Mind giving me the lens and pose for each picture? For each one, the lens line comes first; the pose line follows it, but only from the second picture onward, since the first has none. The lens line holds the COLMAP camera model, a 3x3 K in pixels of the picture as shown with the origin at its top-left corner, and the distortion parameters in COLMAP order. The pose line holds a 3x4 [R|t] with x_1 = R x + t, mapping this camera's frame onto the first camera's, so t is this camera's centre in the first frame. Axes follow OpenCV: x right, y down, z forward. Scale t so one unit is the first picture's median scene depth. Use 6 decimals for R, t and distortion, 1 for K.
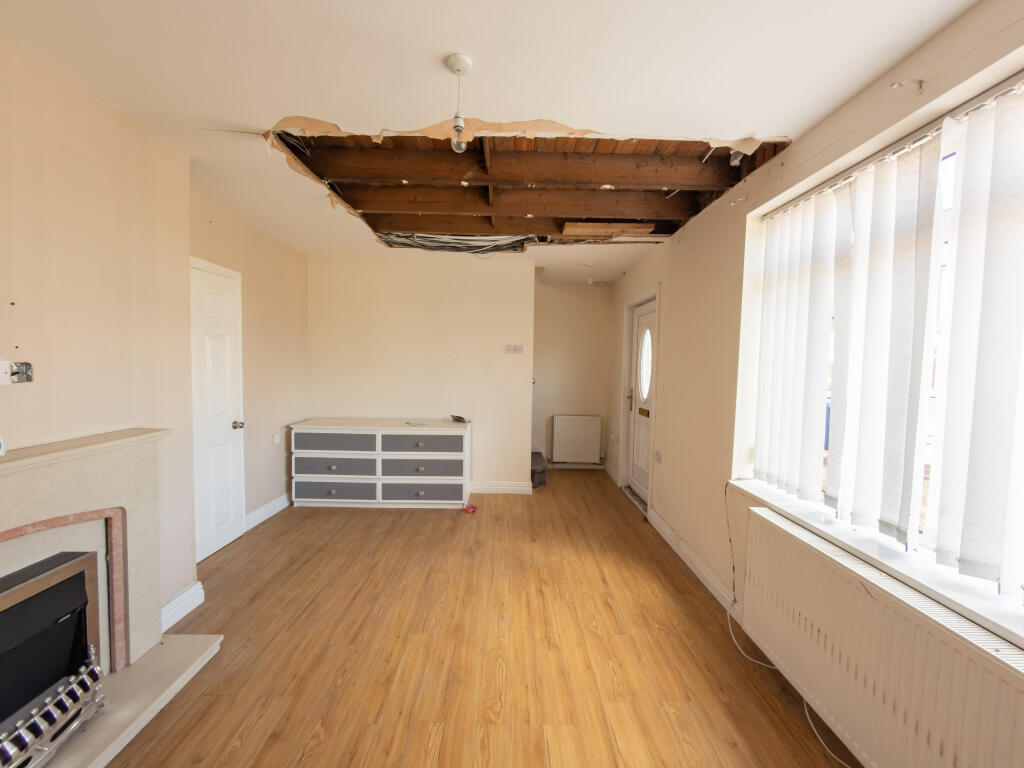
lens RADIAL K [[408.1, 0, 512.0], [0, 408.1, 384.0], [0, 0, 1]] dist [-0.000193, 0.000027]
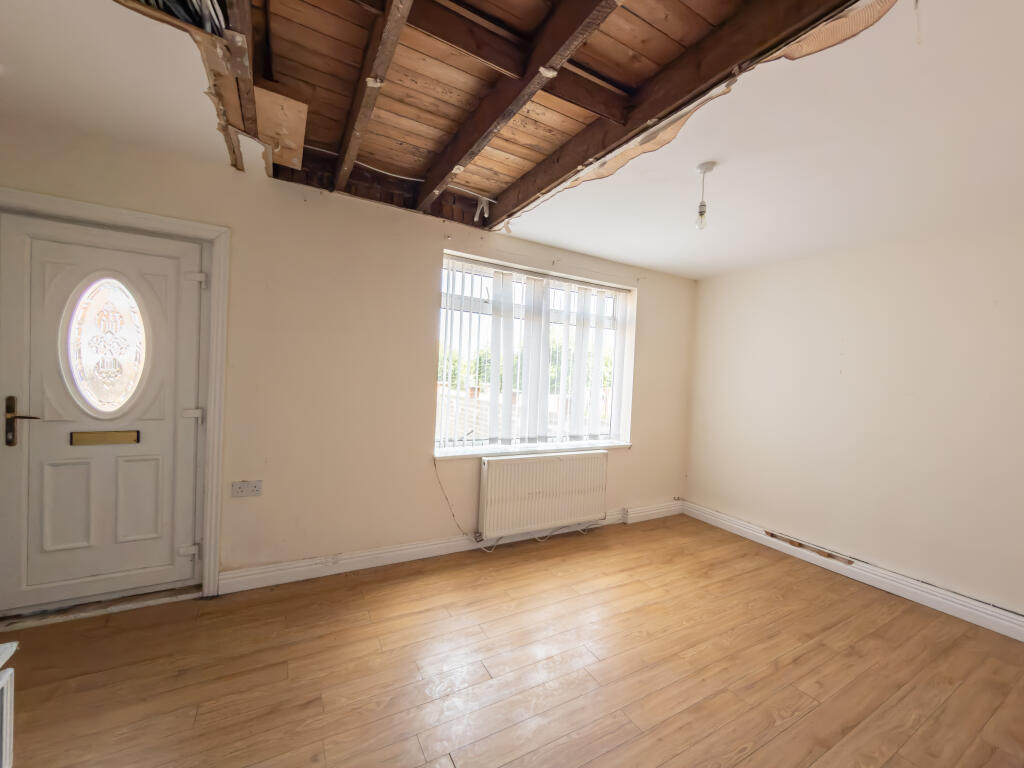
lens RADIAL K [[408.1, 0, 512.0], [0, 408.1, 384.0], [0, 0, 1]] dist [-0.000193, 0.000027]
pose [[-0.477670, -0.070012, 0.875745, -0.567519], [-0.015377, 0.997333, 0.071345, -0.067546], [-0.878405, 0.020613, -0.477473, 1.176241]]
